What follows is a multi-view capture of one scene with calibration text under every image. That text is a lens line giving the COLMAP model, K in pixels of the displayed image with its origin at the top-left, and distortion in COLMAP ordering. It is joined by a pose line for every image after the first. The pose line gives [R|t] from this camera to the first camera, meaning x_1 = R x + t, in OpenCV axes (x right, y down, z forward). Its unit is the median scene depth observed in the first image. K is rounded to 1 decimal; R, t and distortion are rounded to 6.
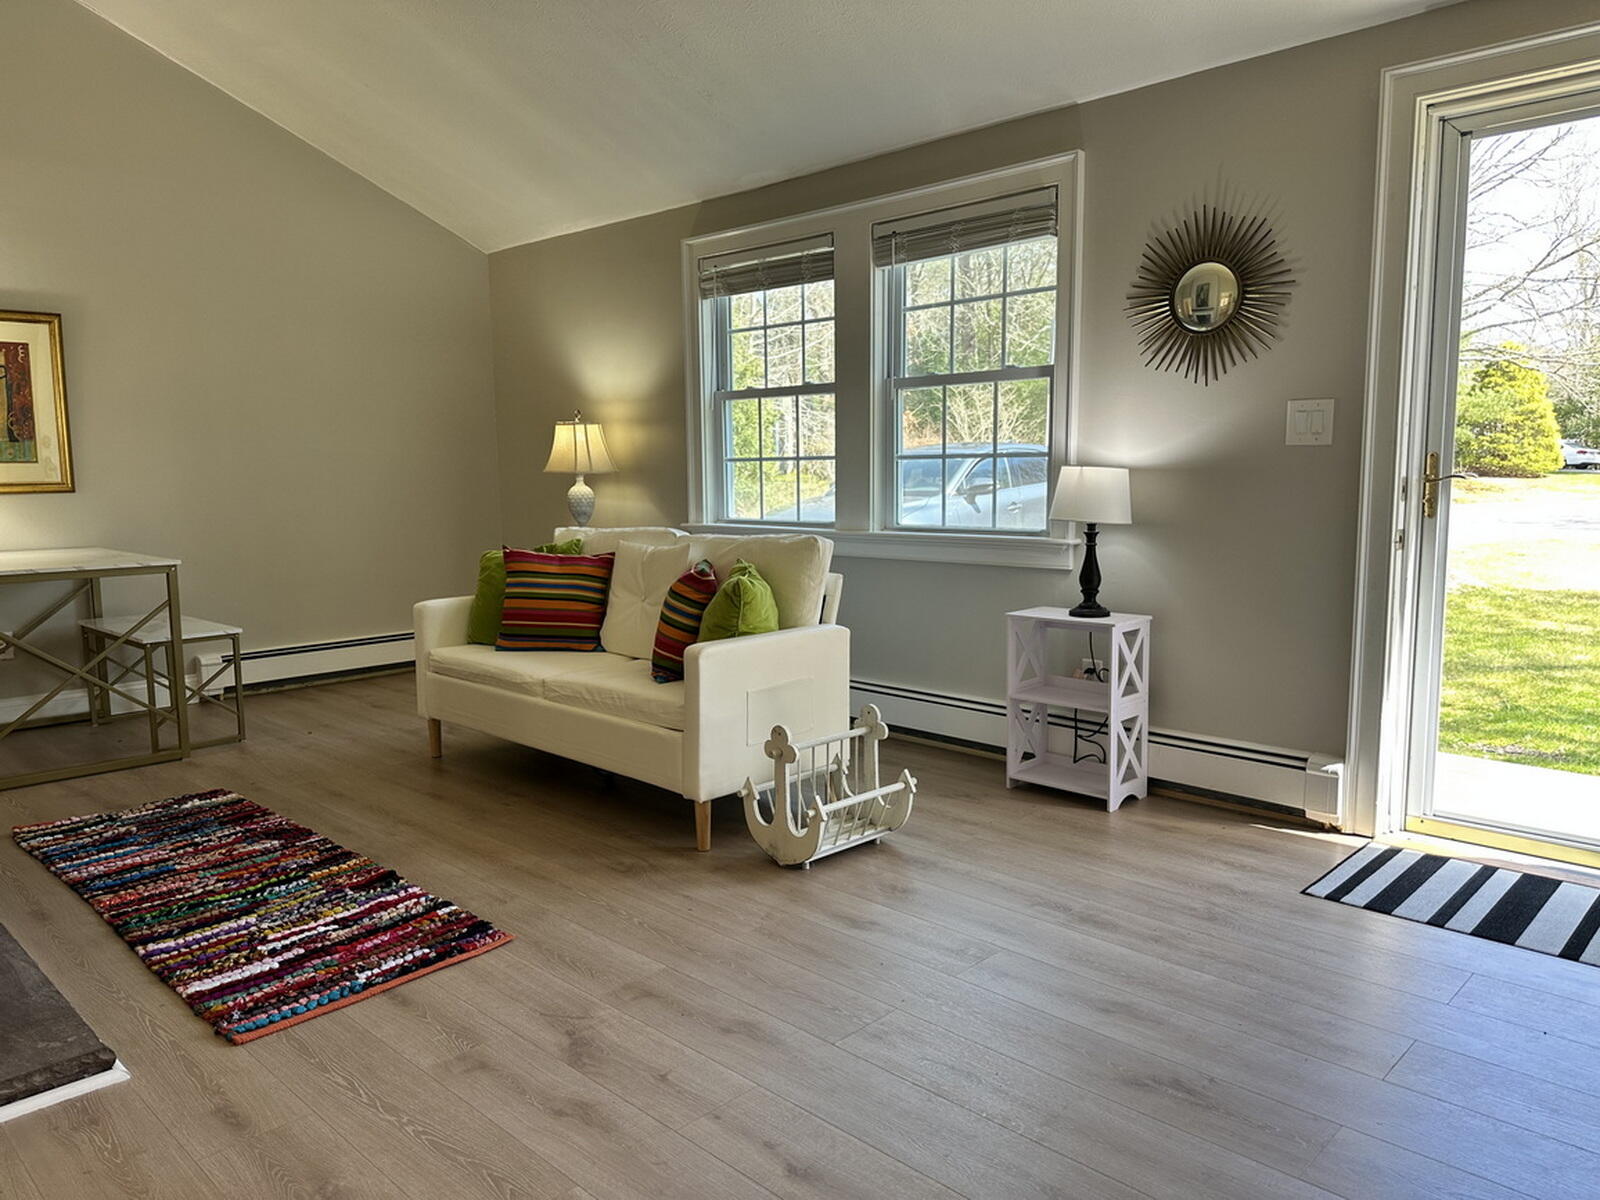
lens RADIAL K [[1115.0, 0, 803.5], [0, 1115.0, 604.6], [0, 0, 1]] dist [-0.007009, -0.008917]
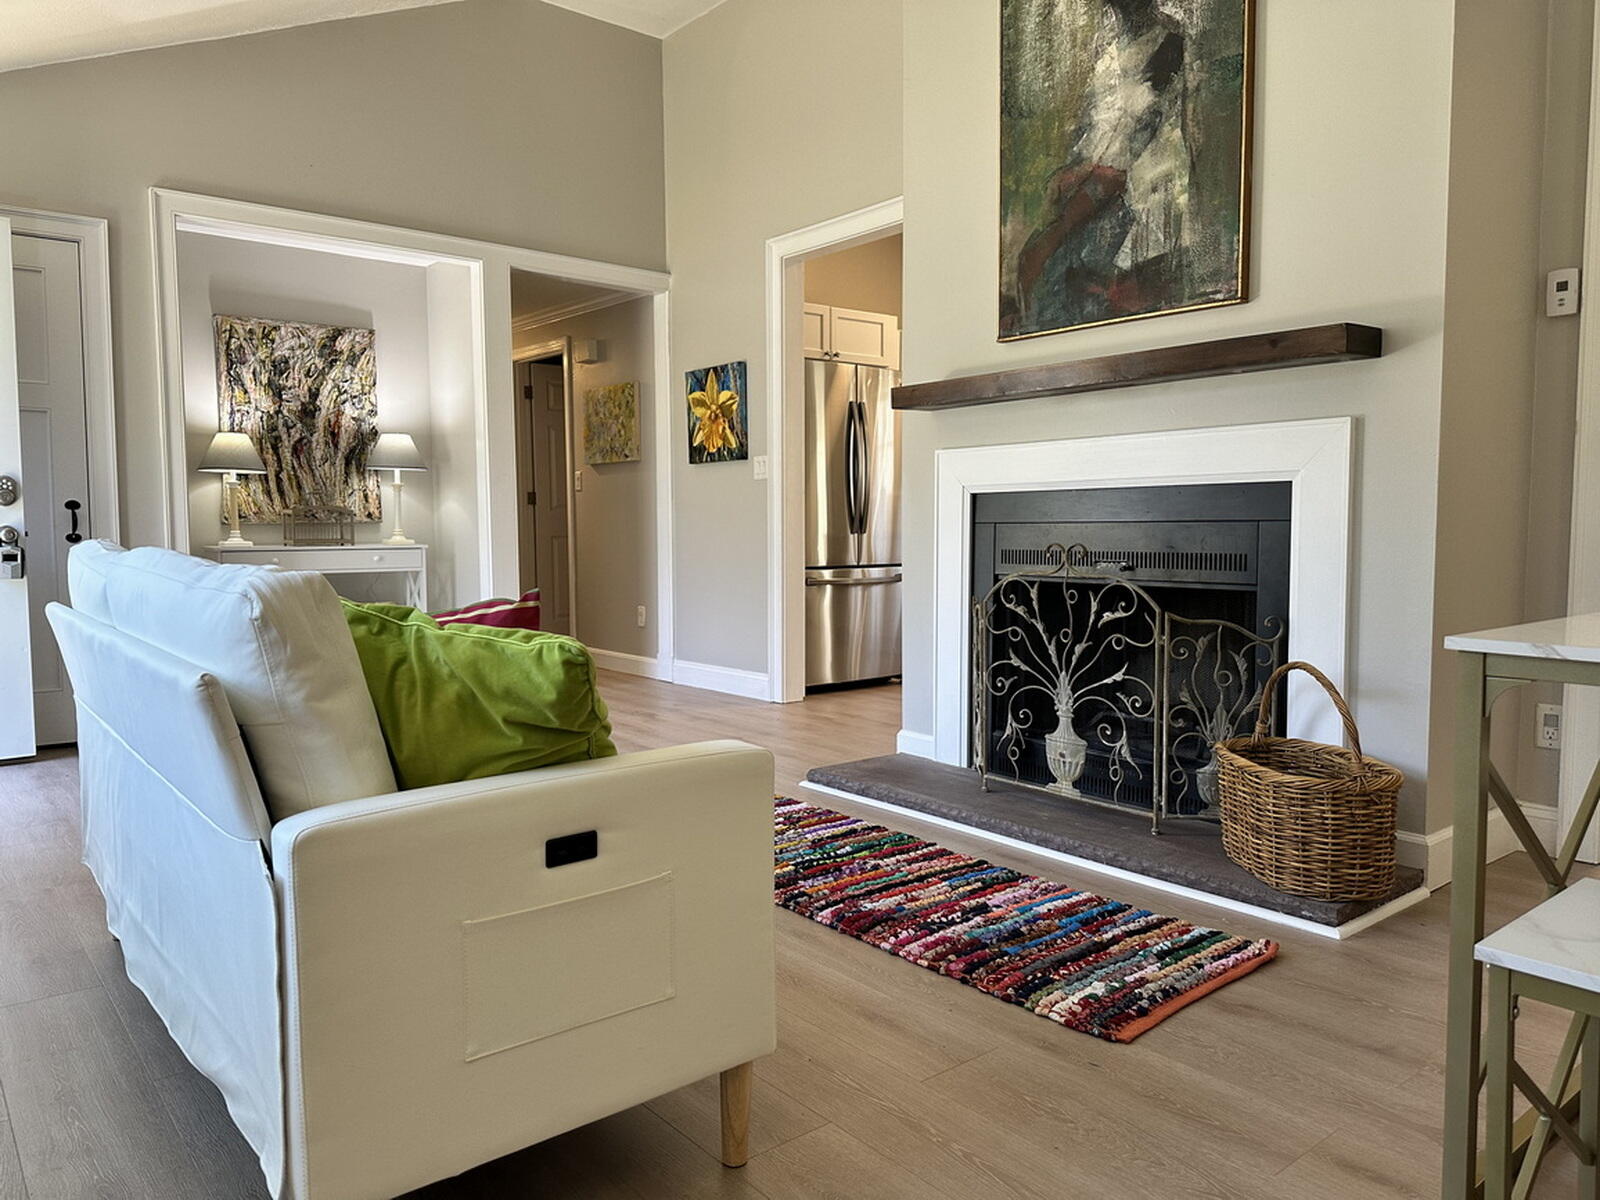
lens RADIAL K [[1115.0, 0, 799.8], [0, 1115.0, 598.2], [0, 0, 1]] dist [-0.007009, -0.008917]
pose [[-0.991958, 0.009427, 0.126218, -0.364747], [0.032796, 0.982307, 0.184385, -0.108193], [-0.122246, 0.187042, -0.974716, 1.208529]]
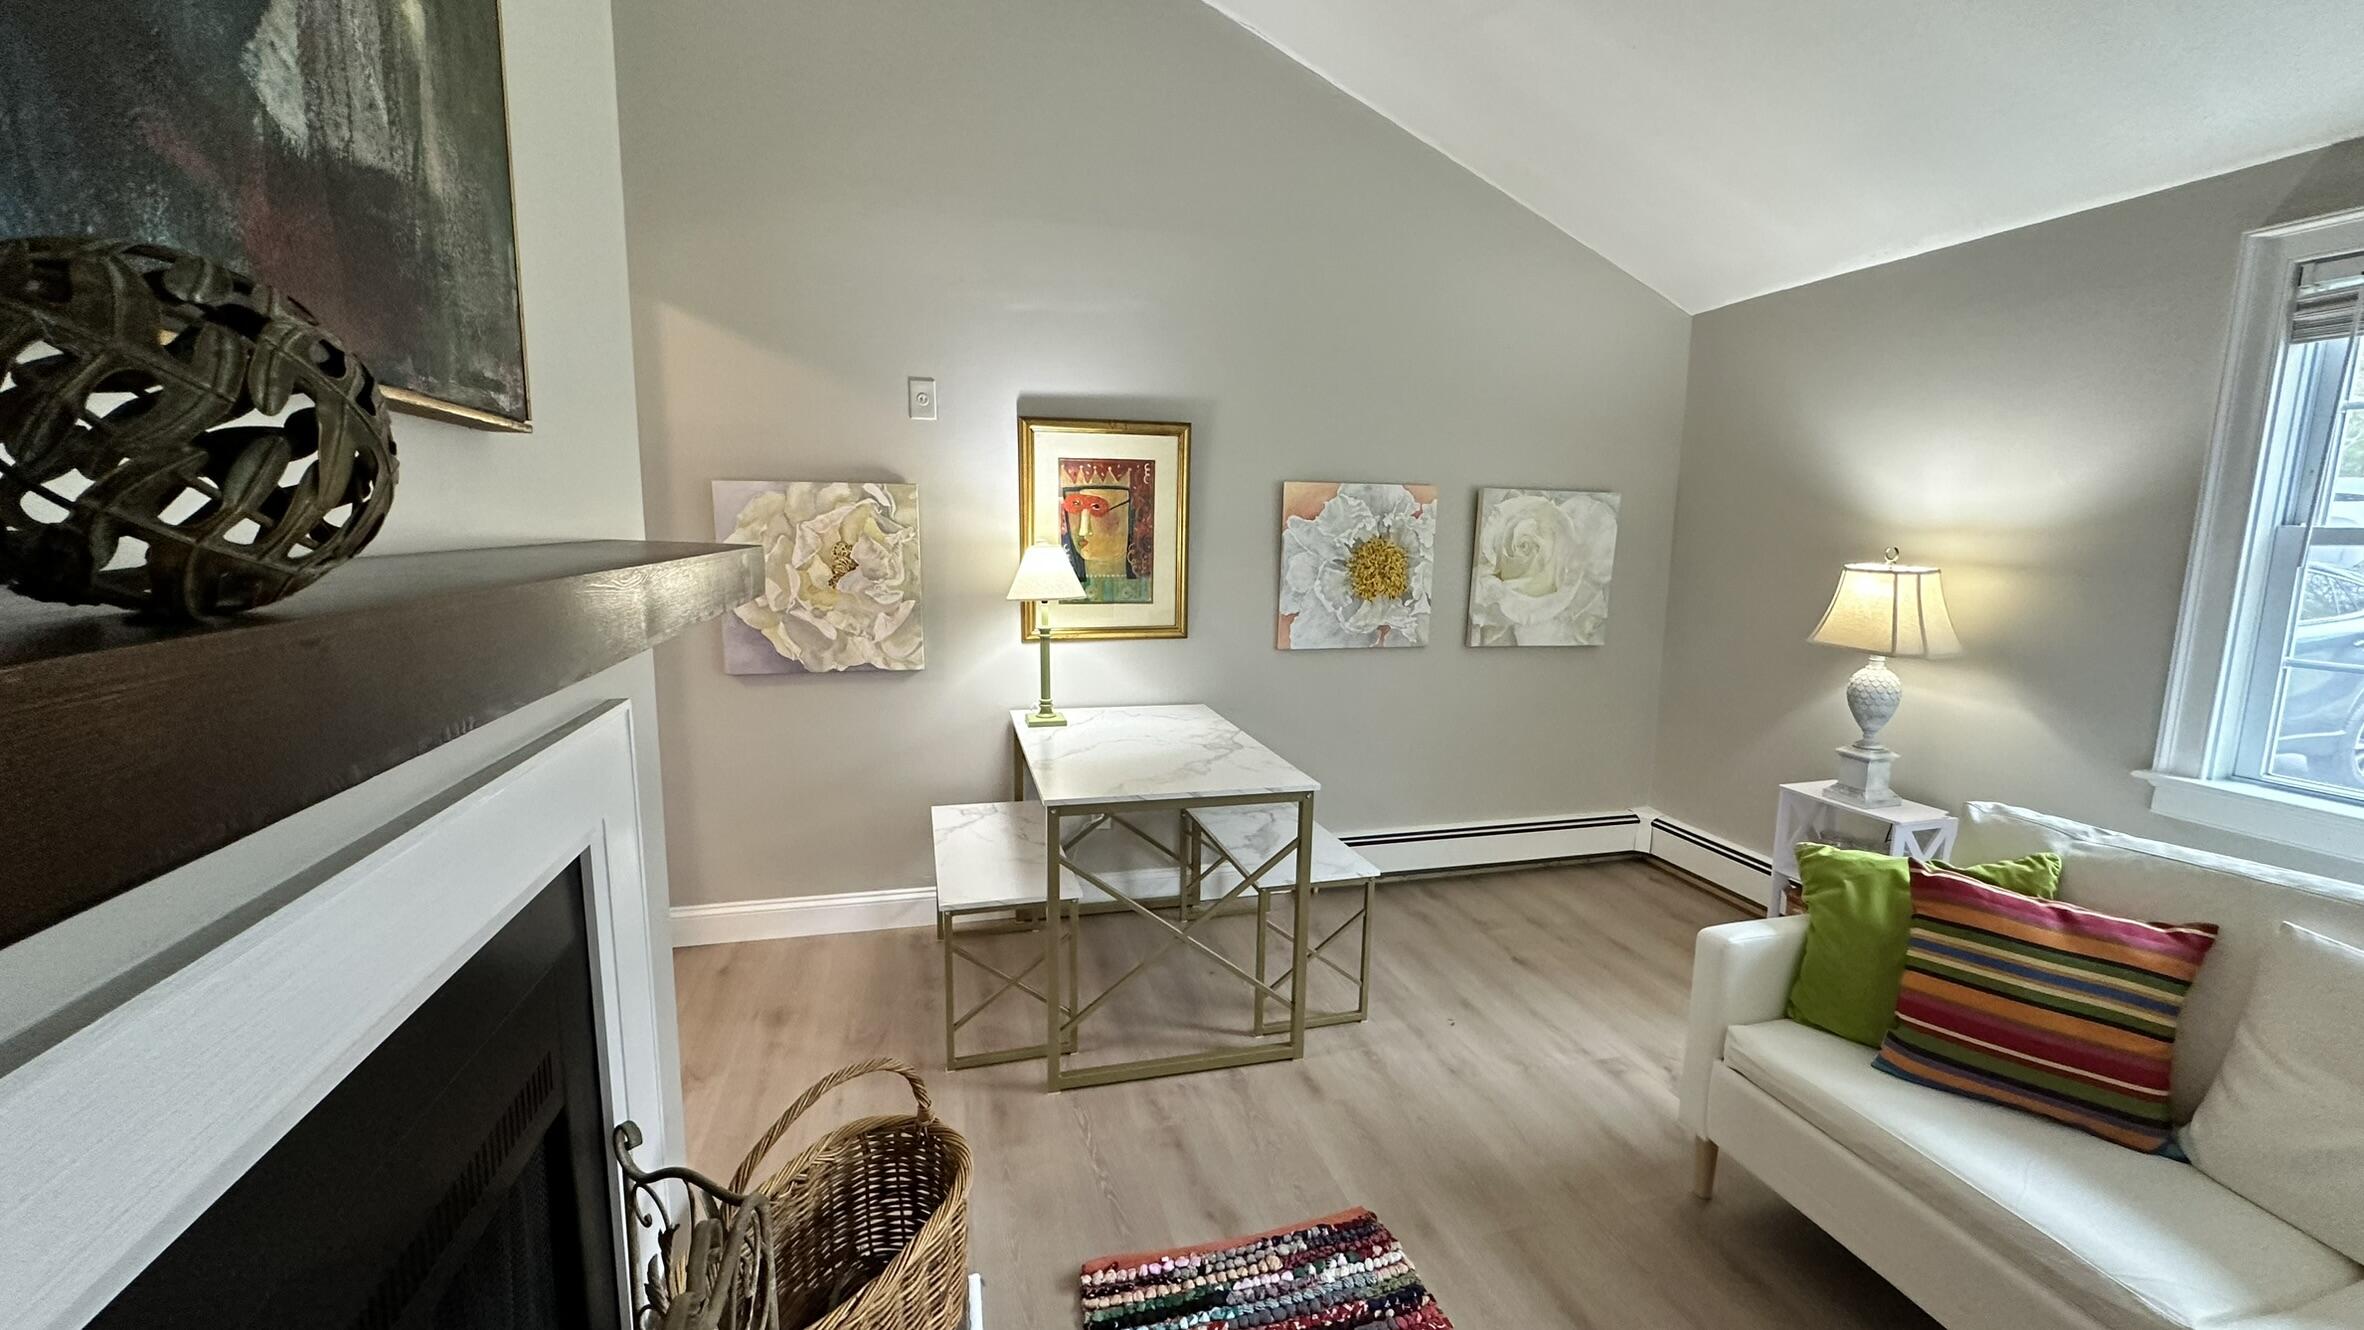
lens RADIAL K [[934.3, 0, 1169.5], [0, 934.3, 657.8], [0, 0, 1]] dist [0.018962, 0.000198]
pose [[0.844267, 0.102178, -0.526093, -0.305982], [-0.087074, 0.994766, 0.053469, -0.126721], [0.528802, 0.000666, 0.848745, 0.409742]]
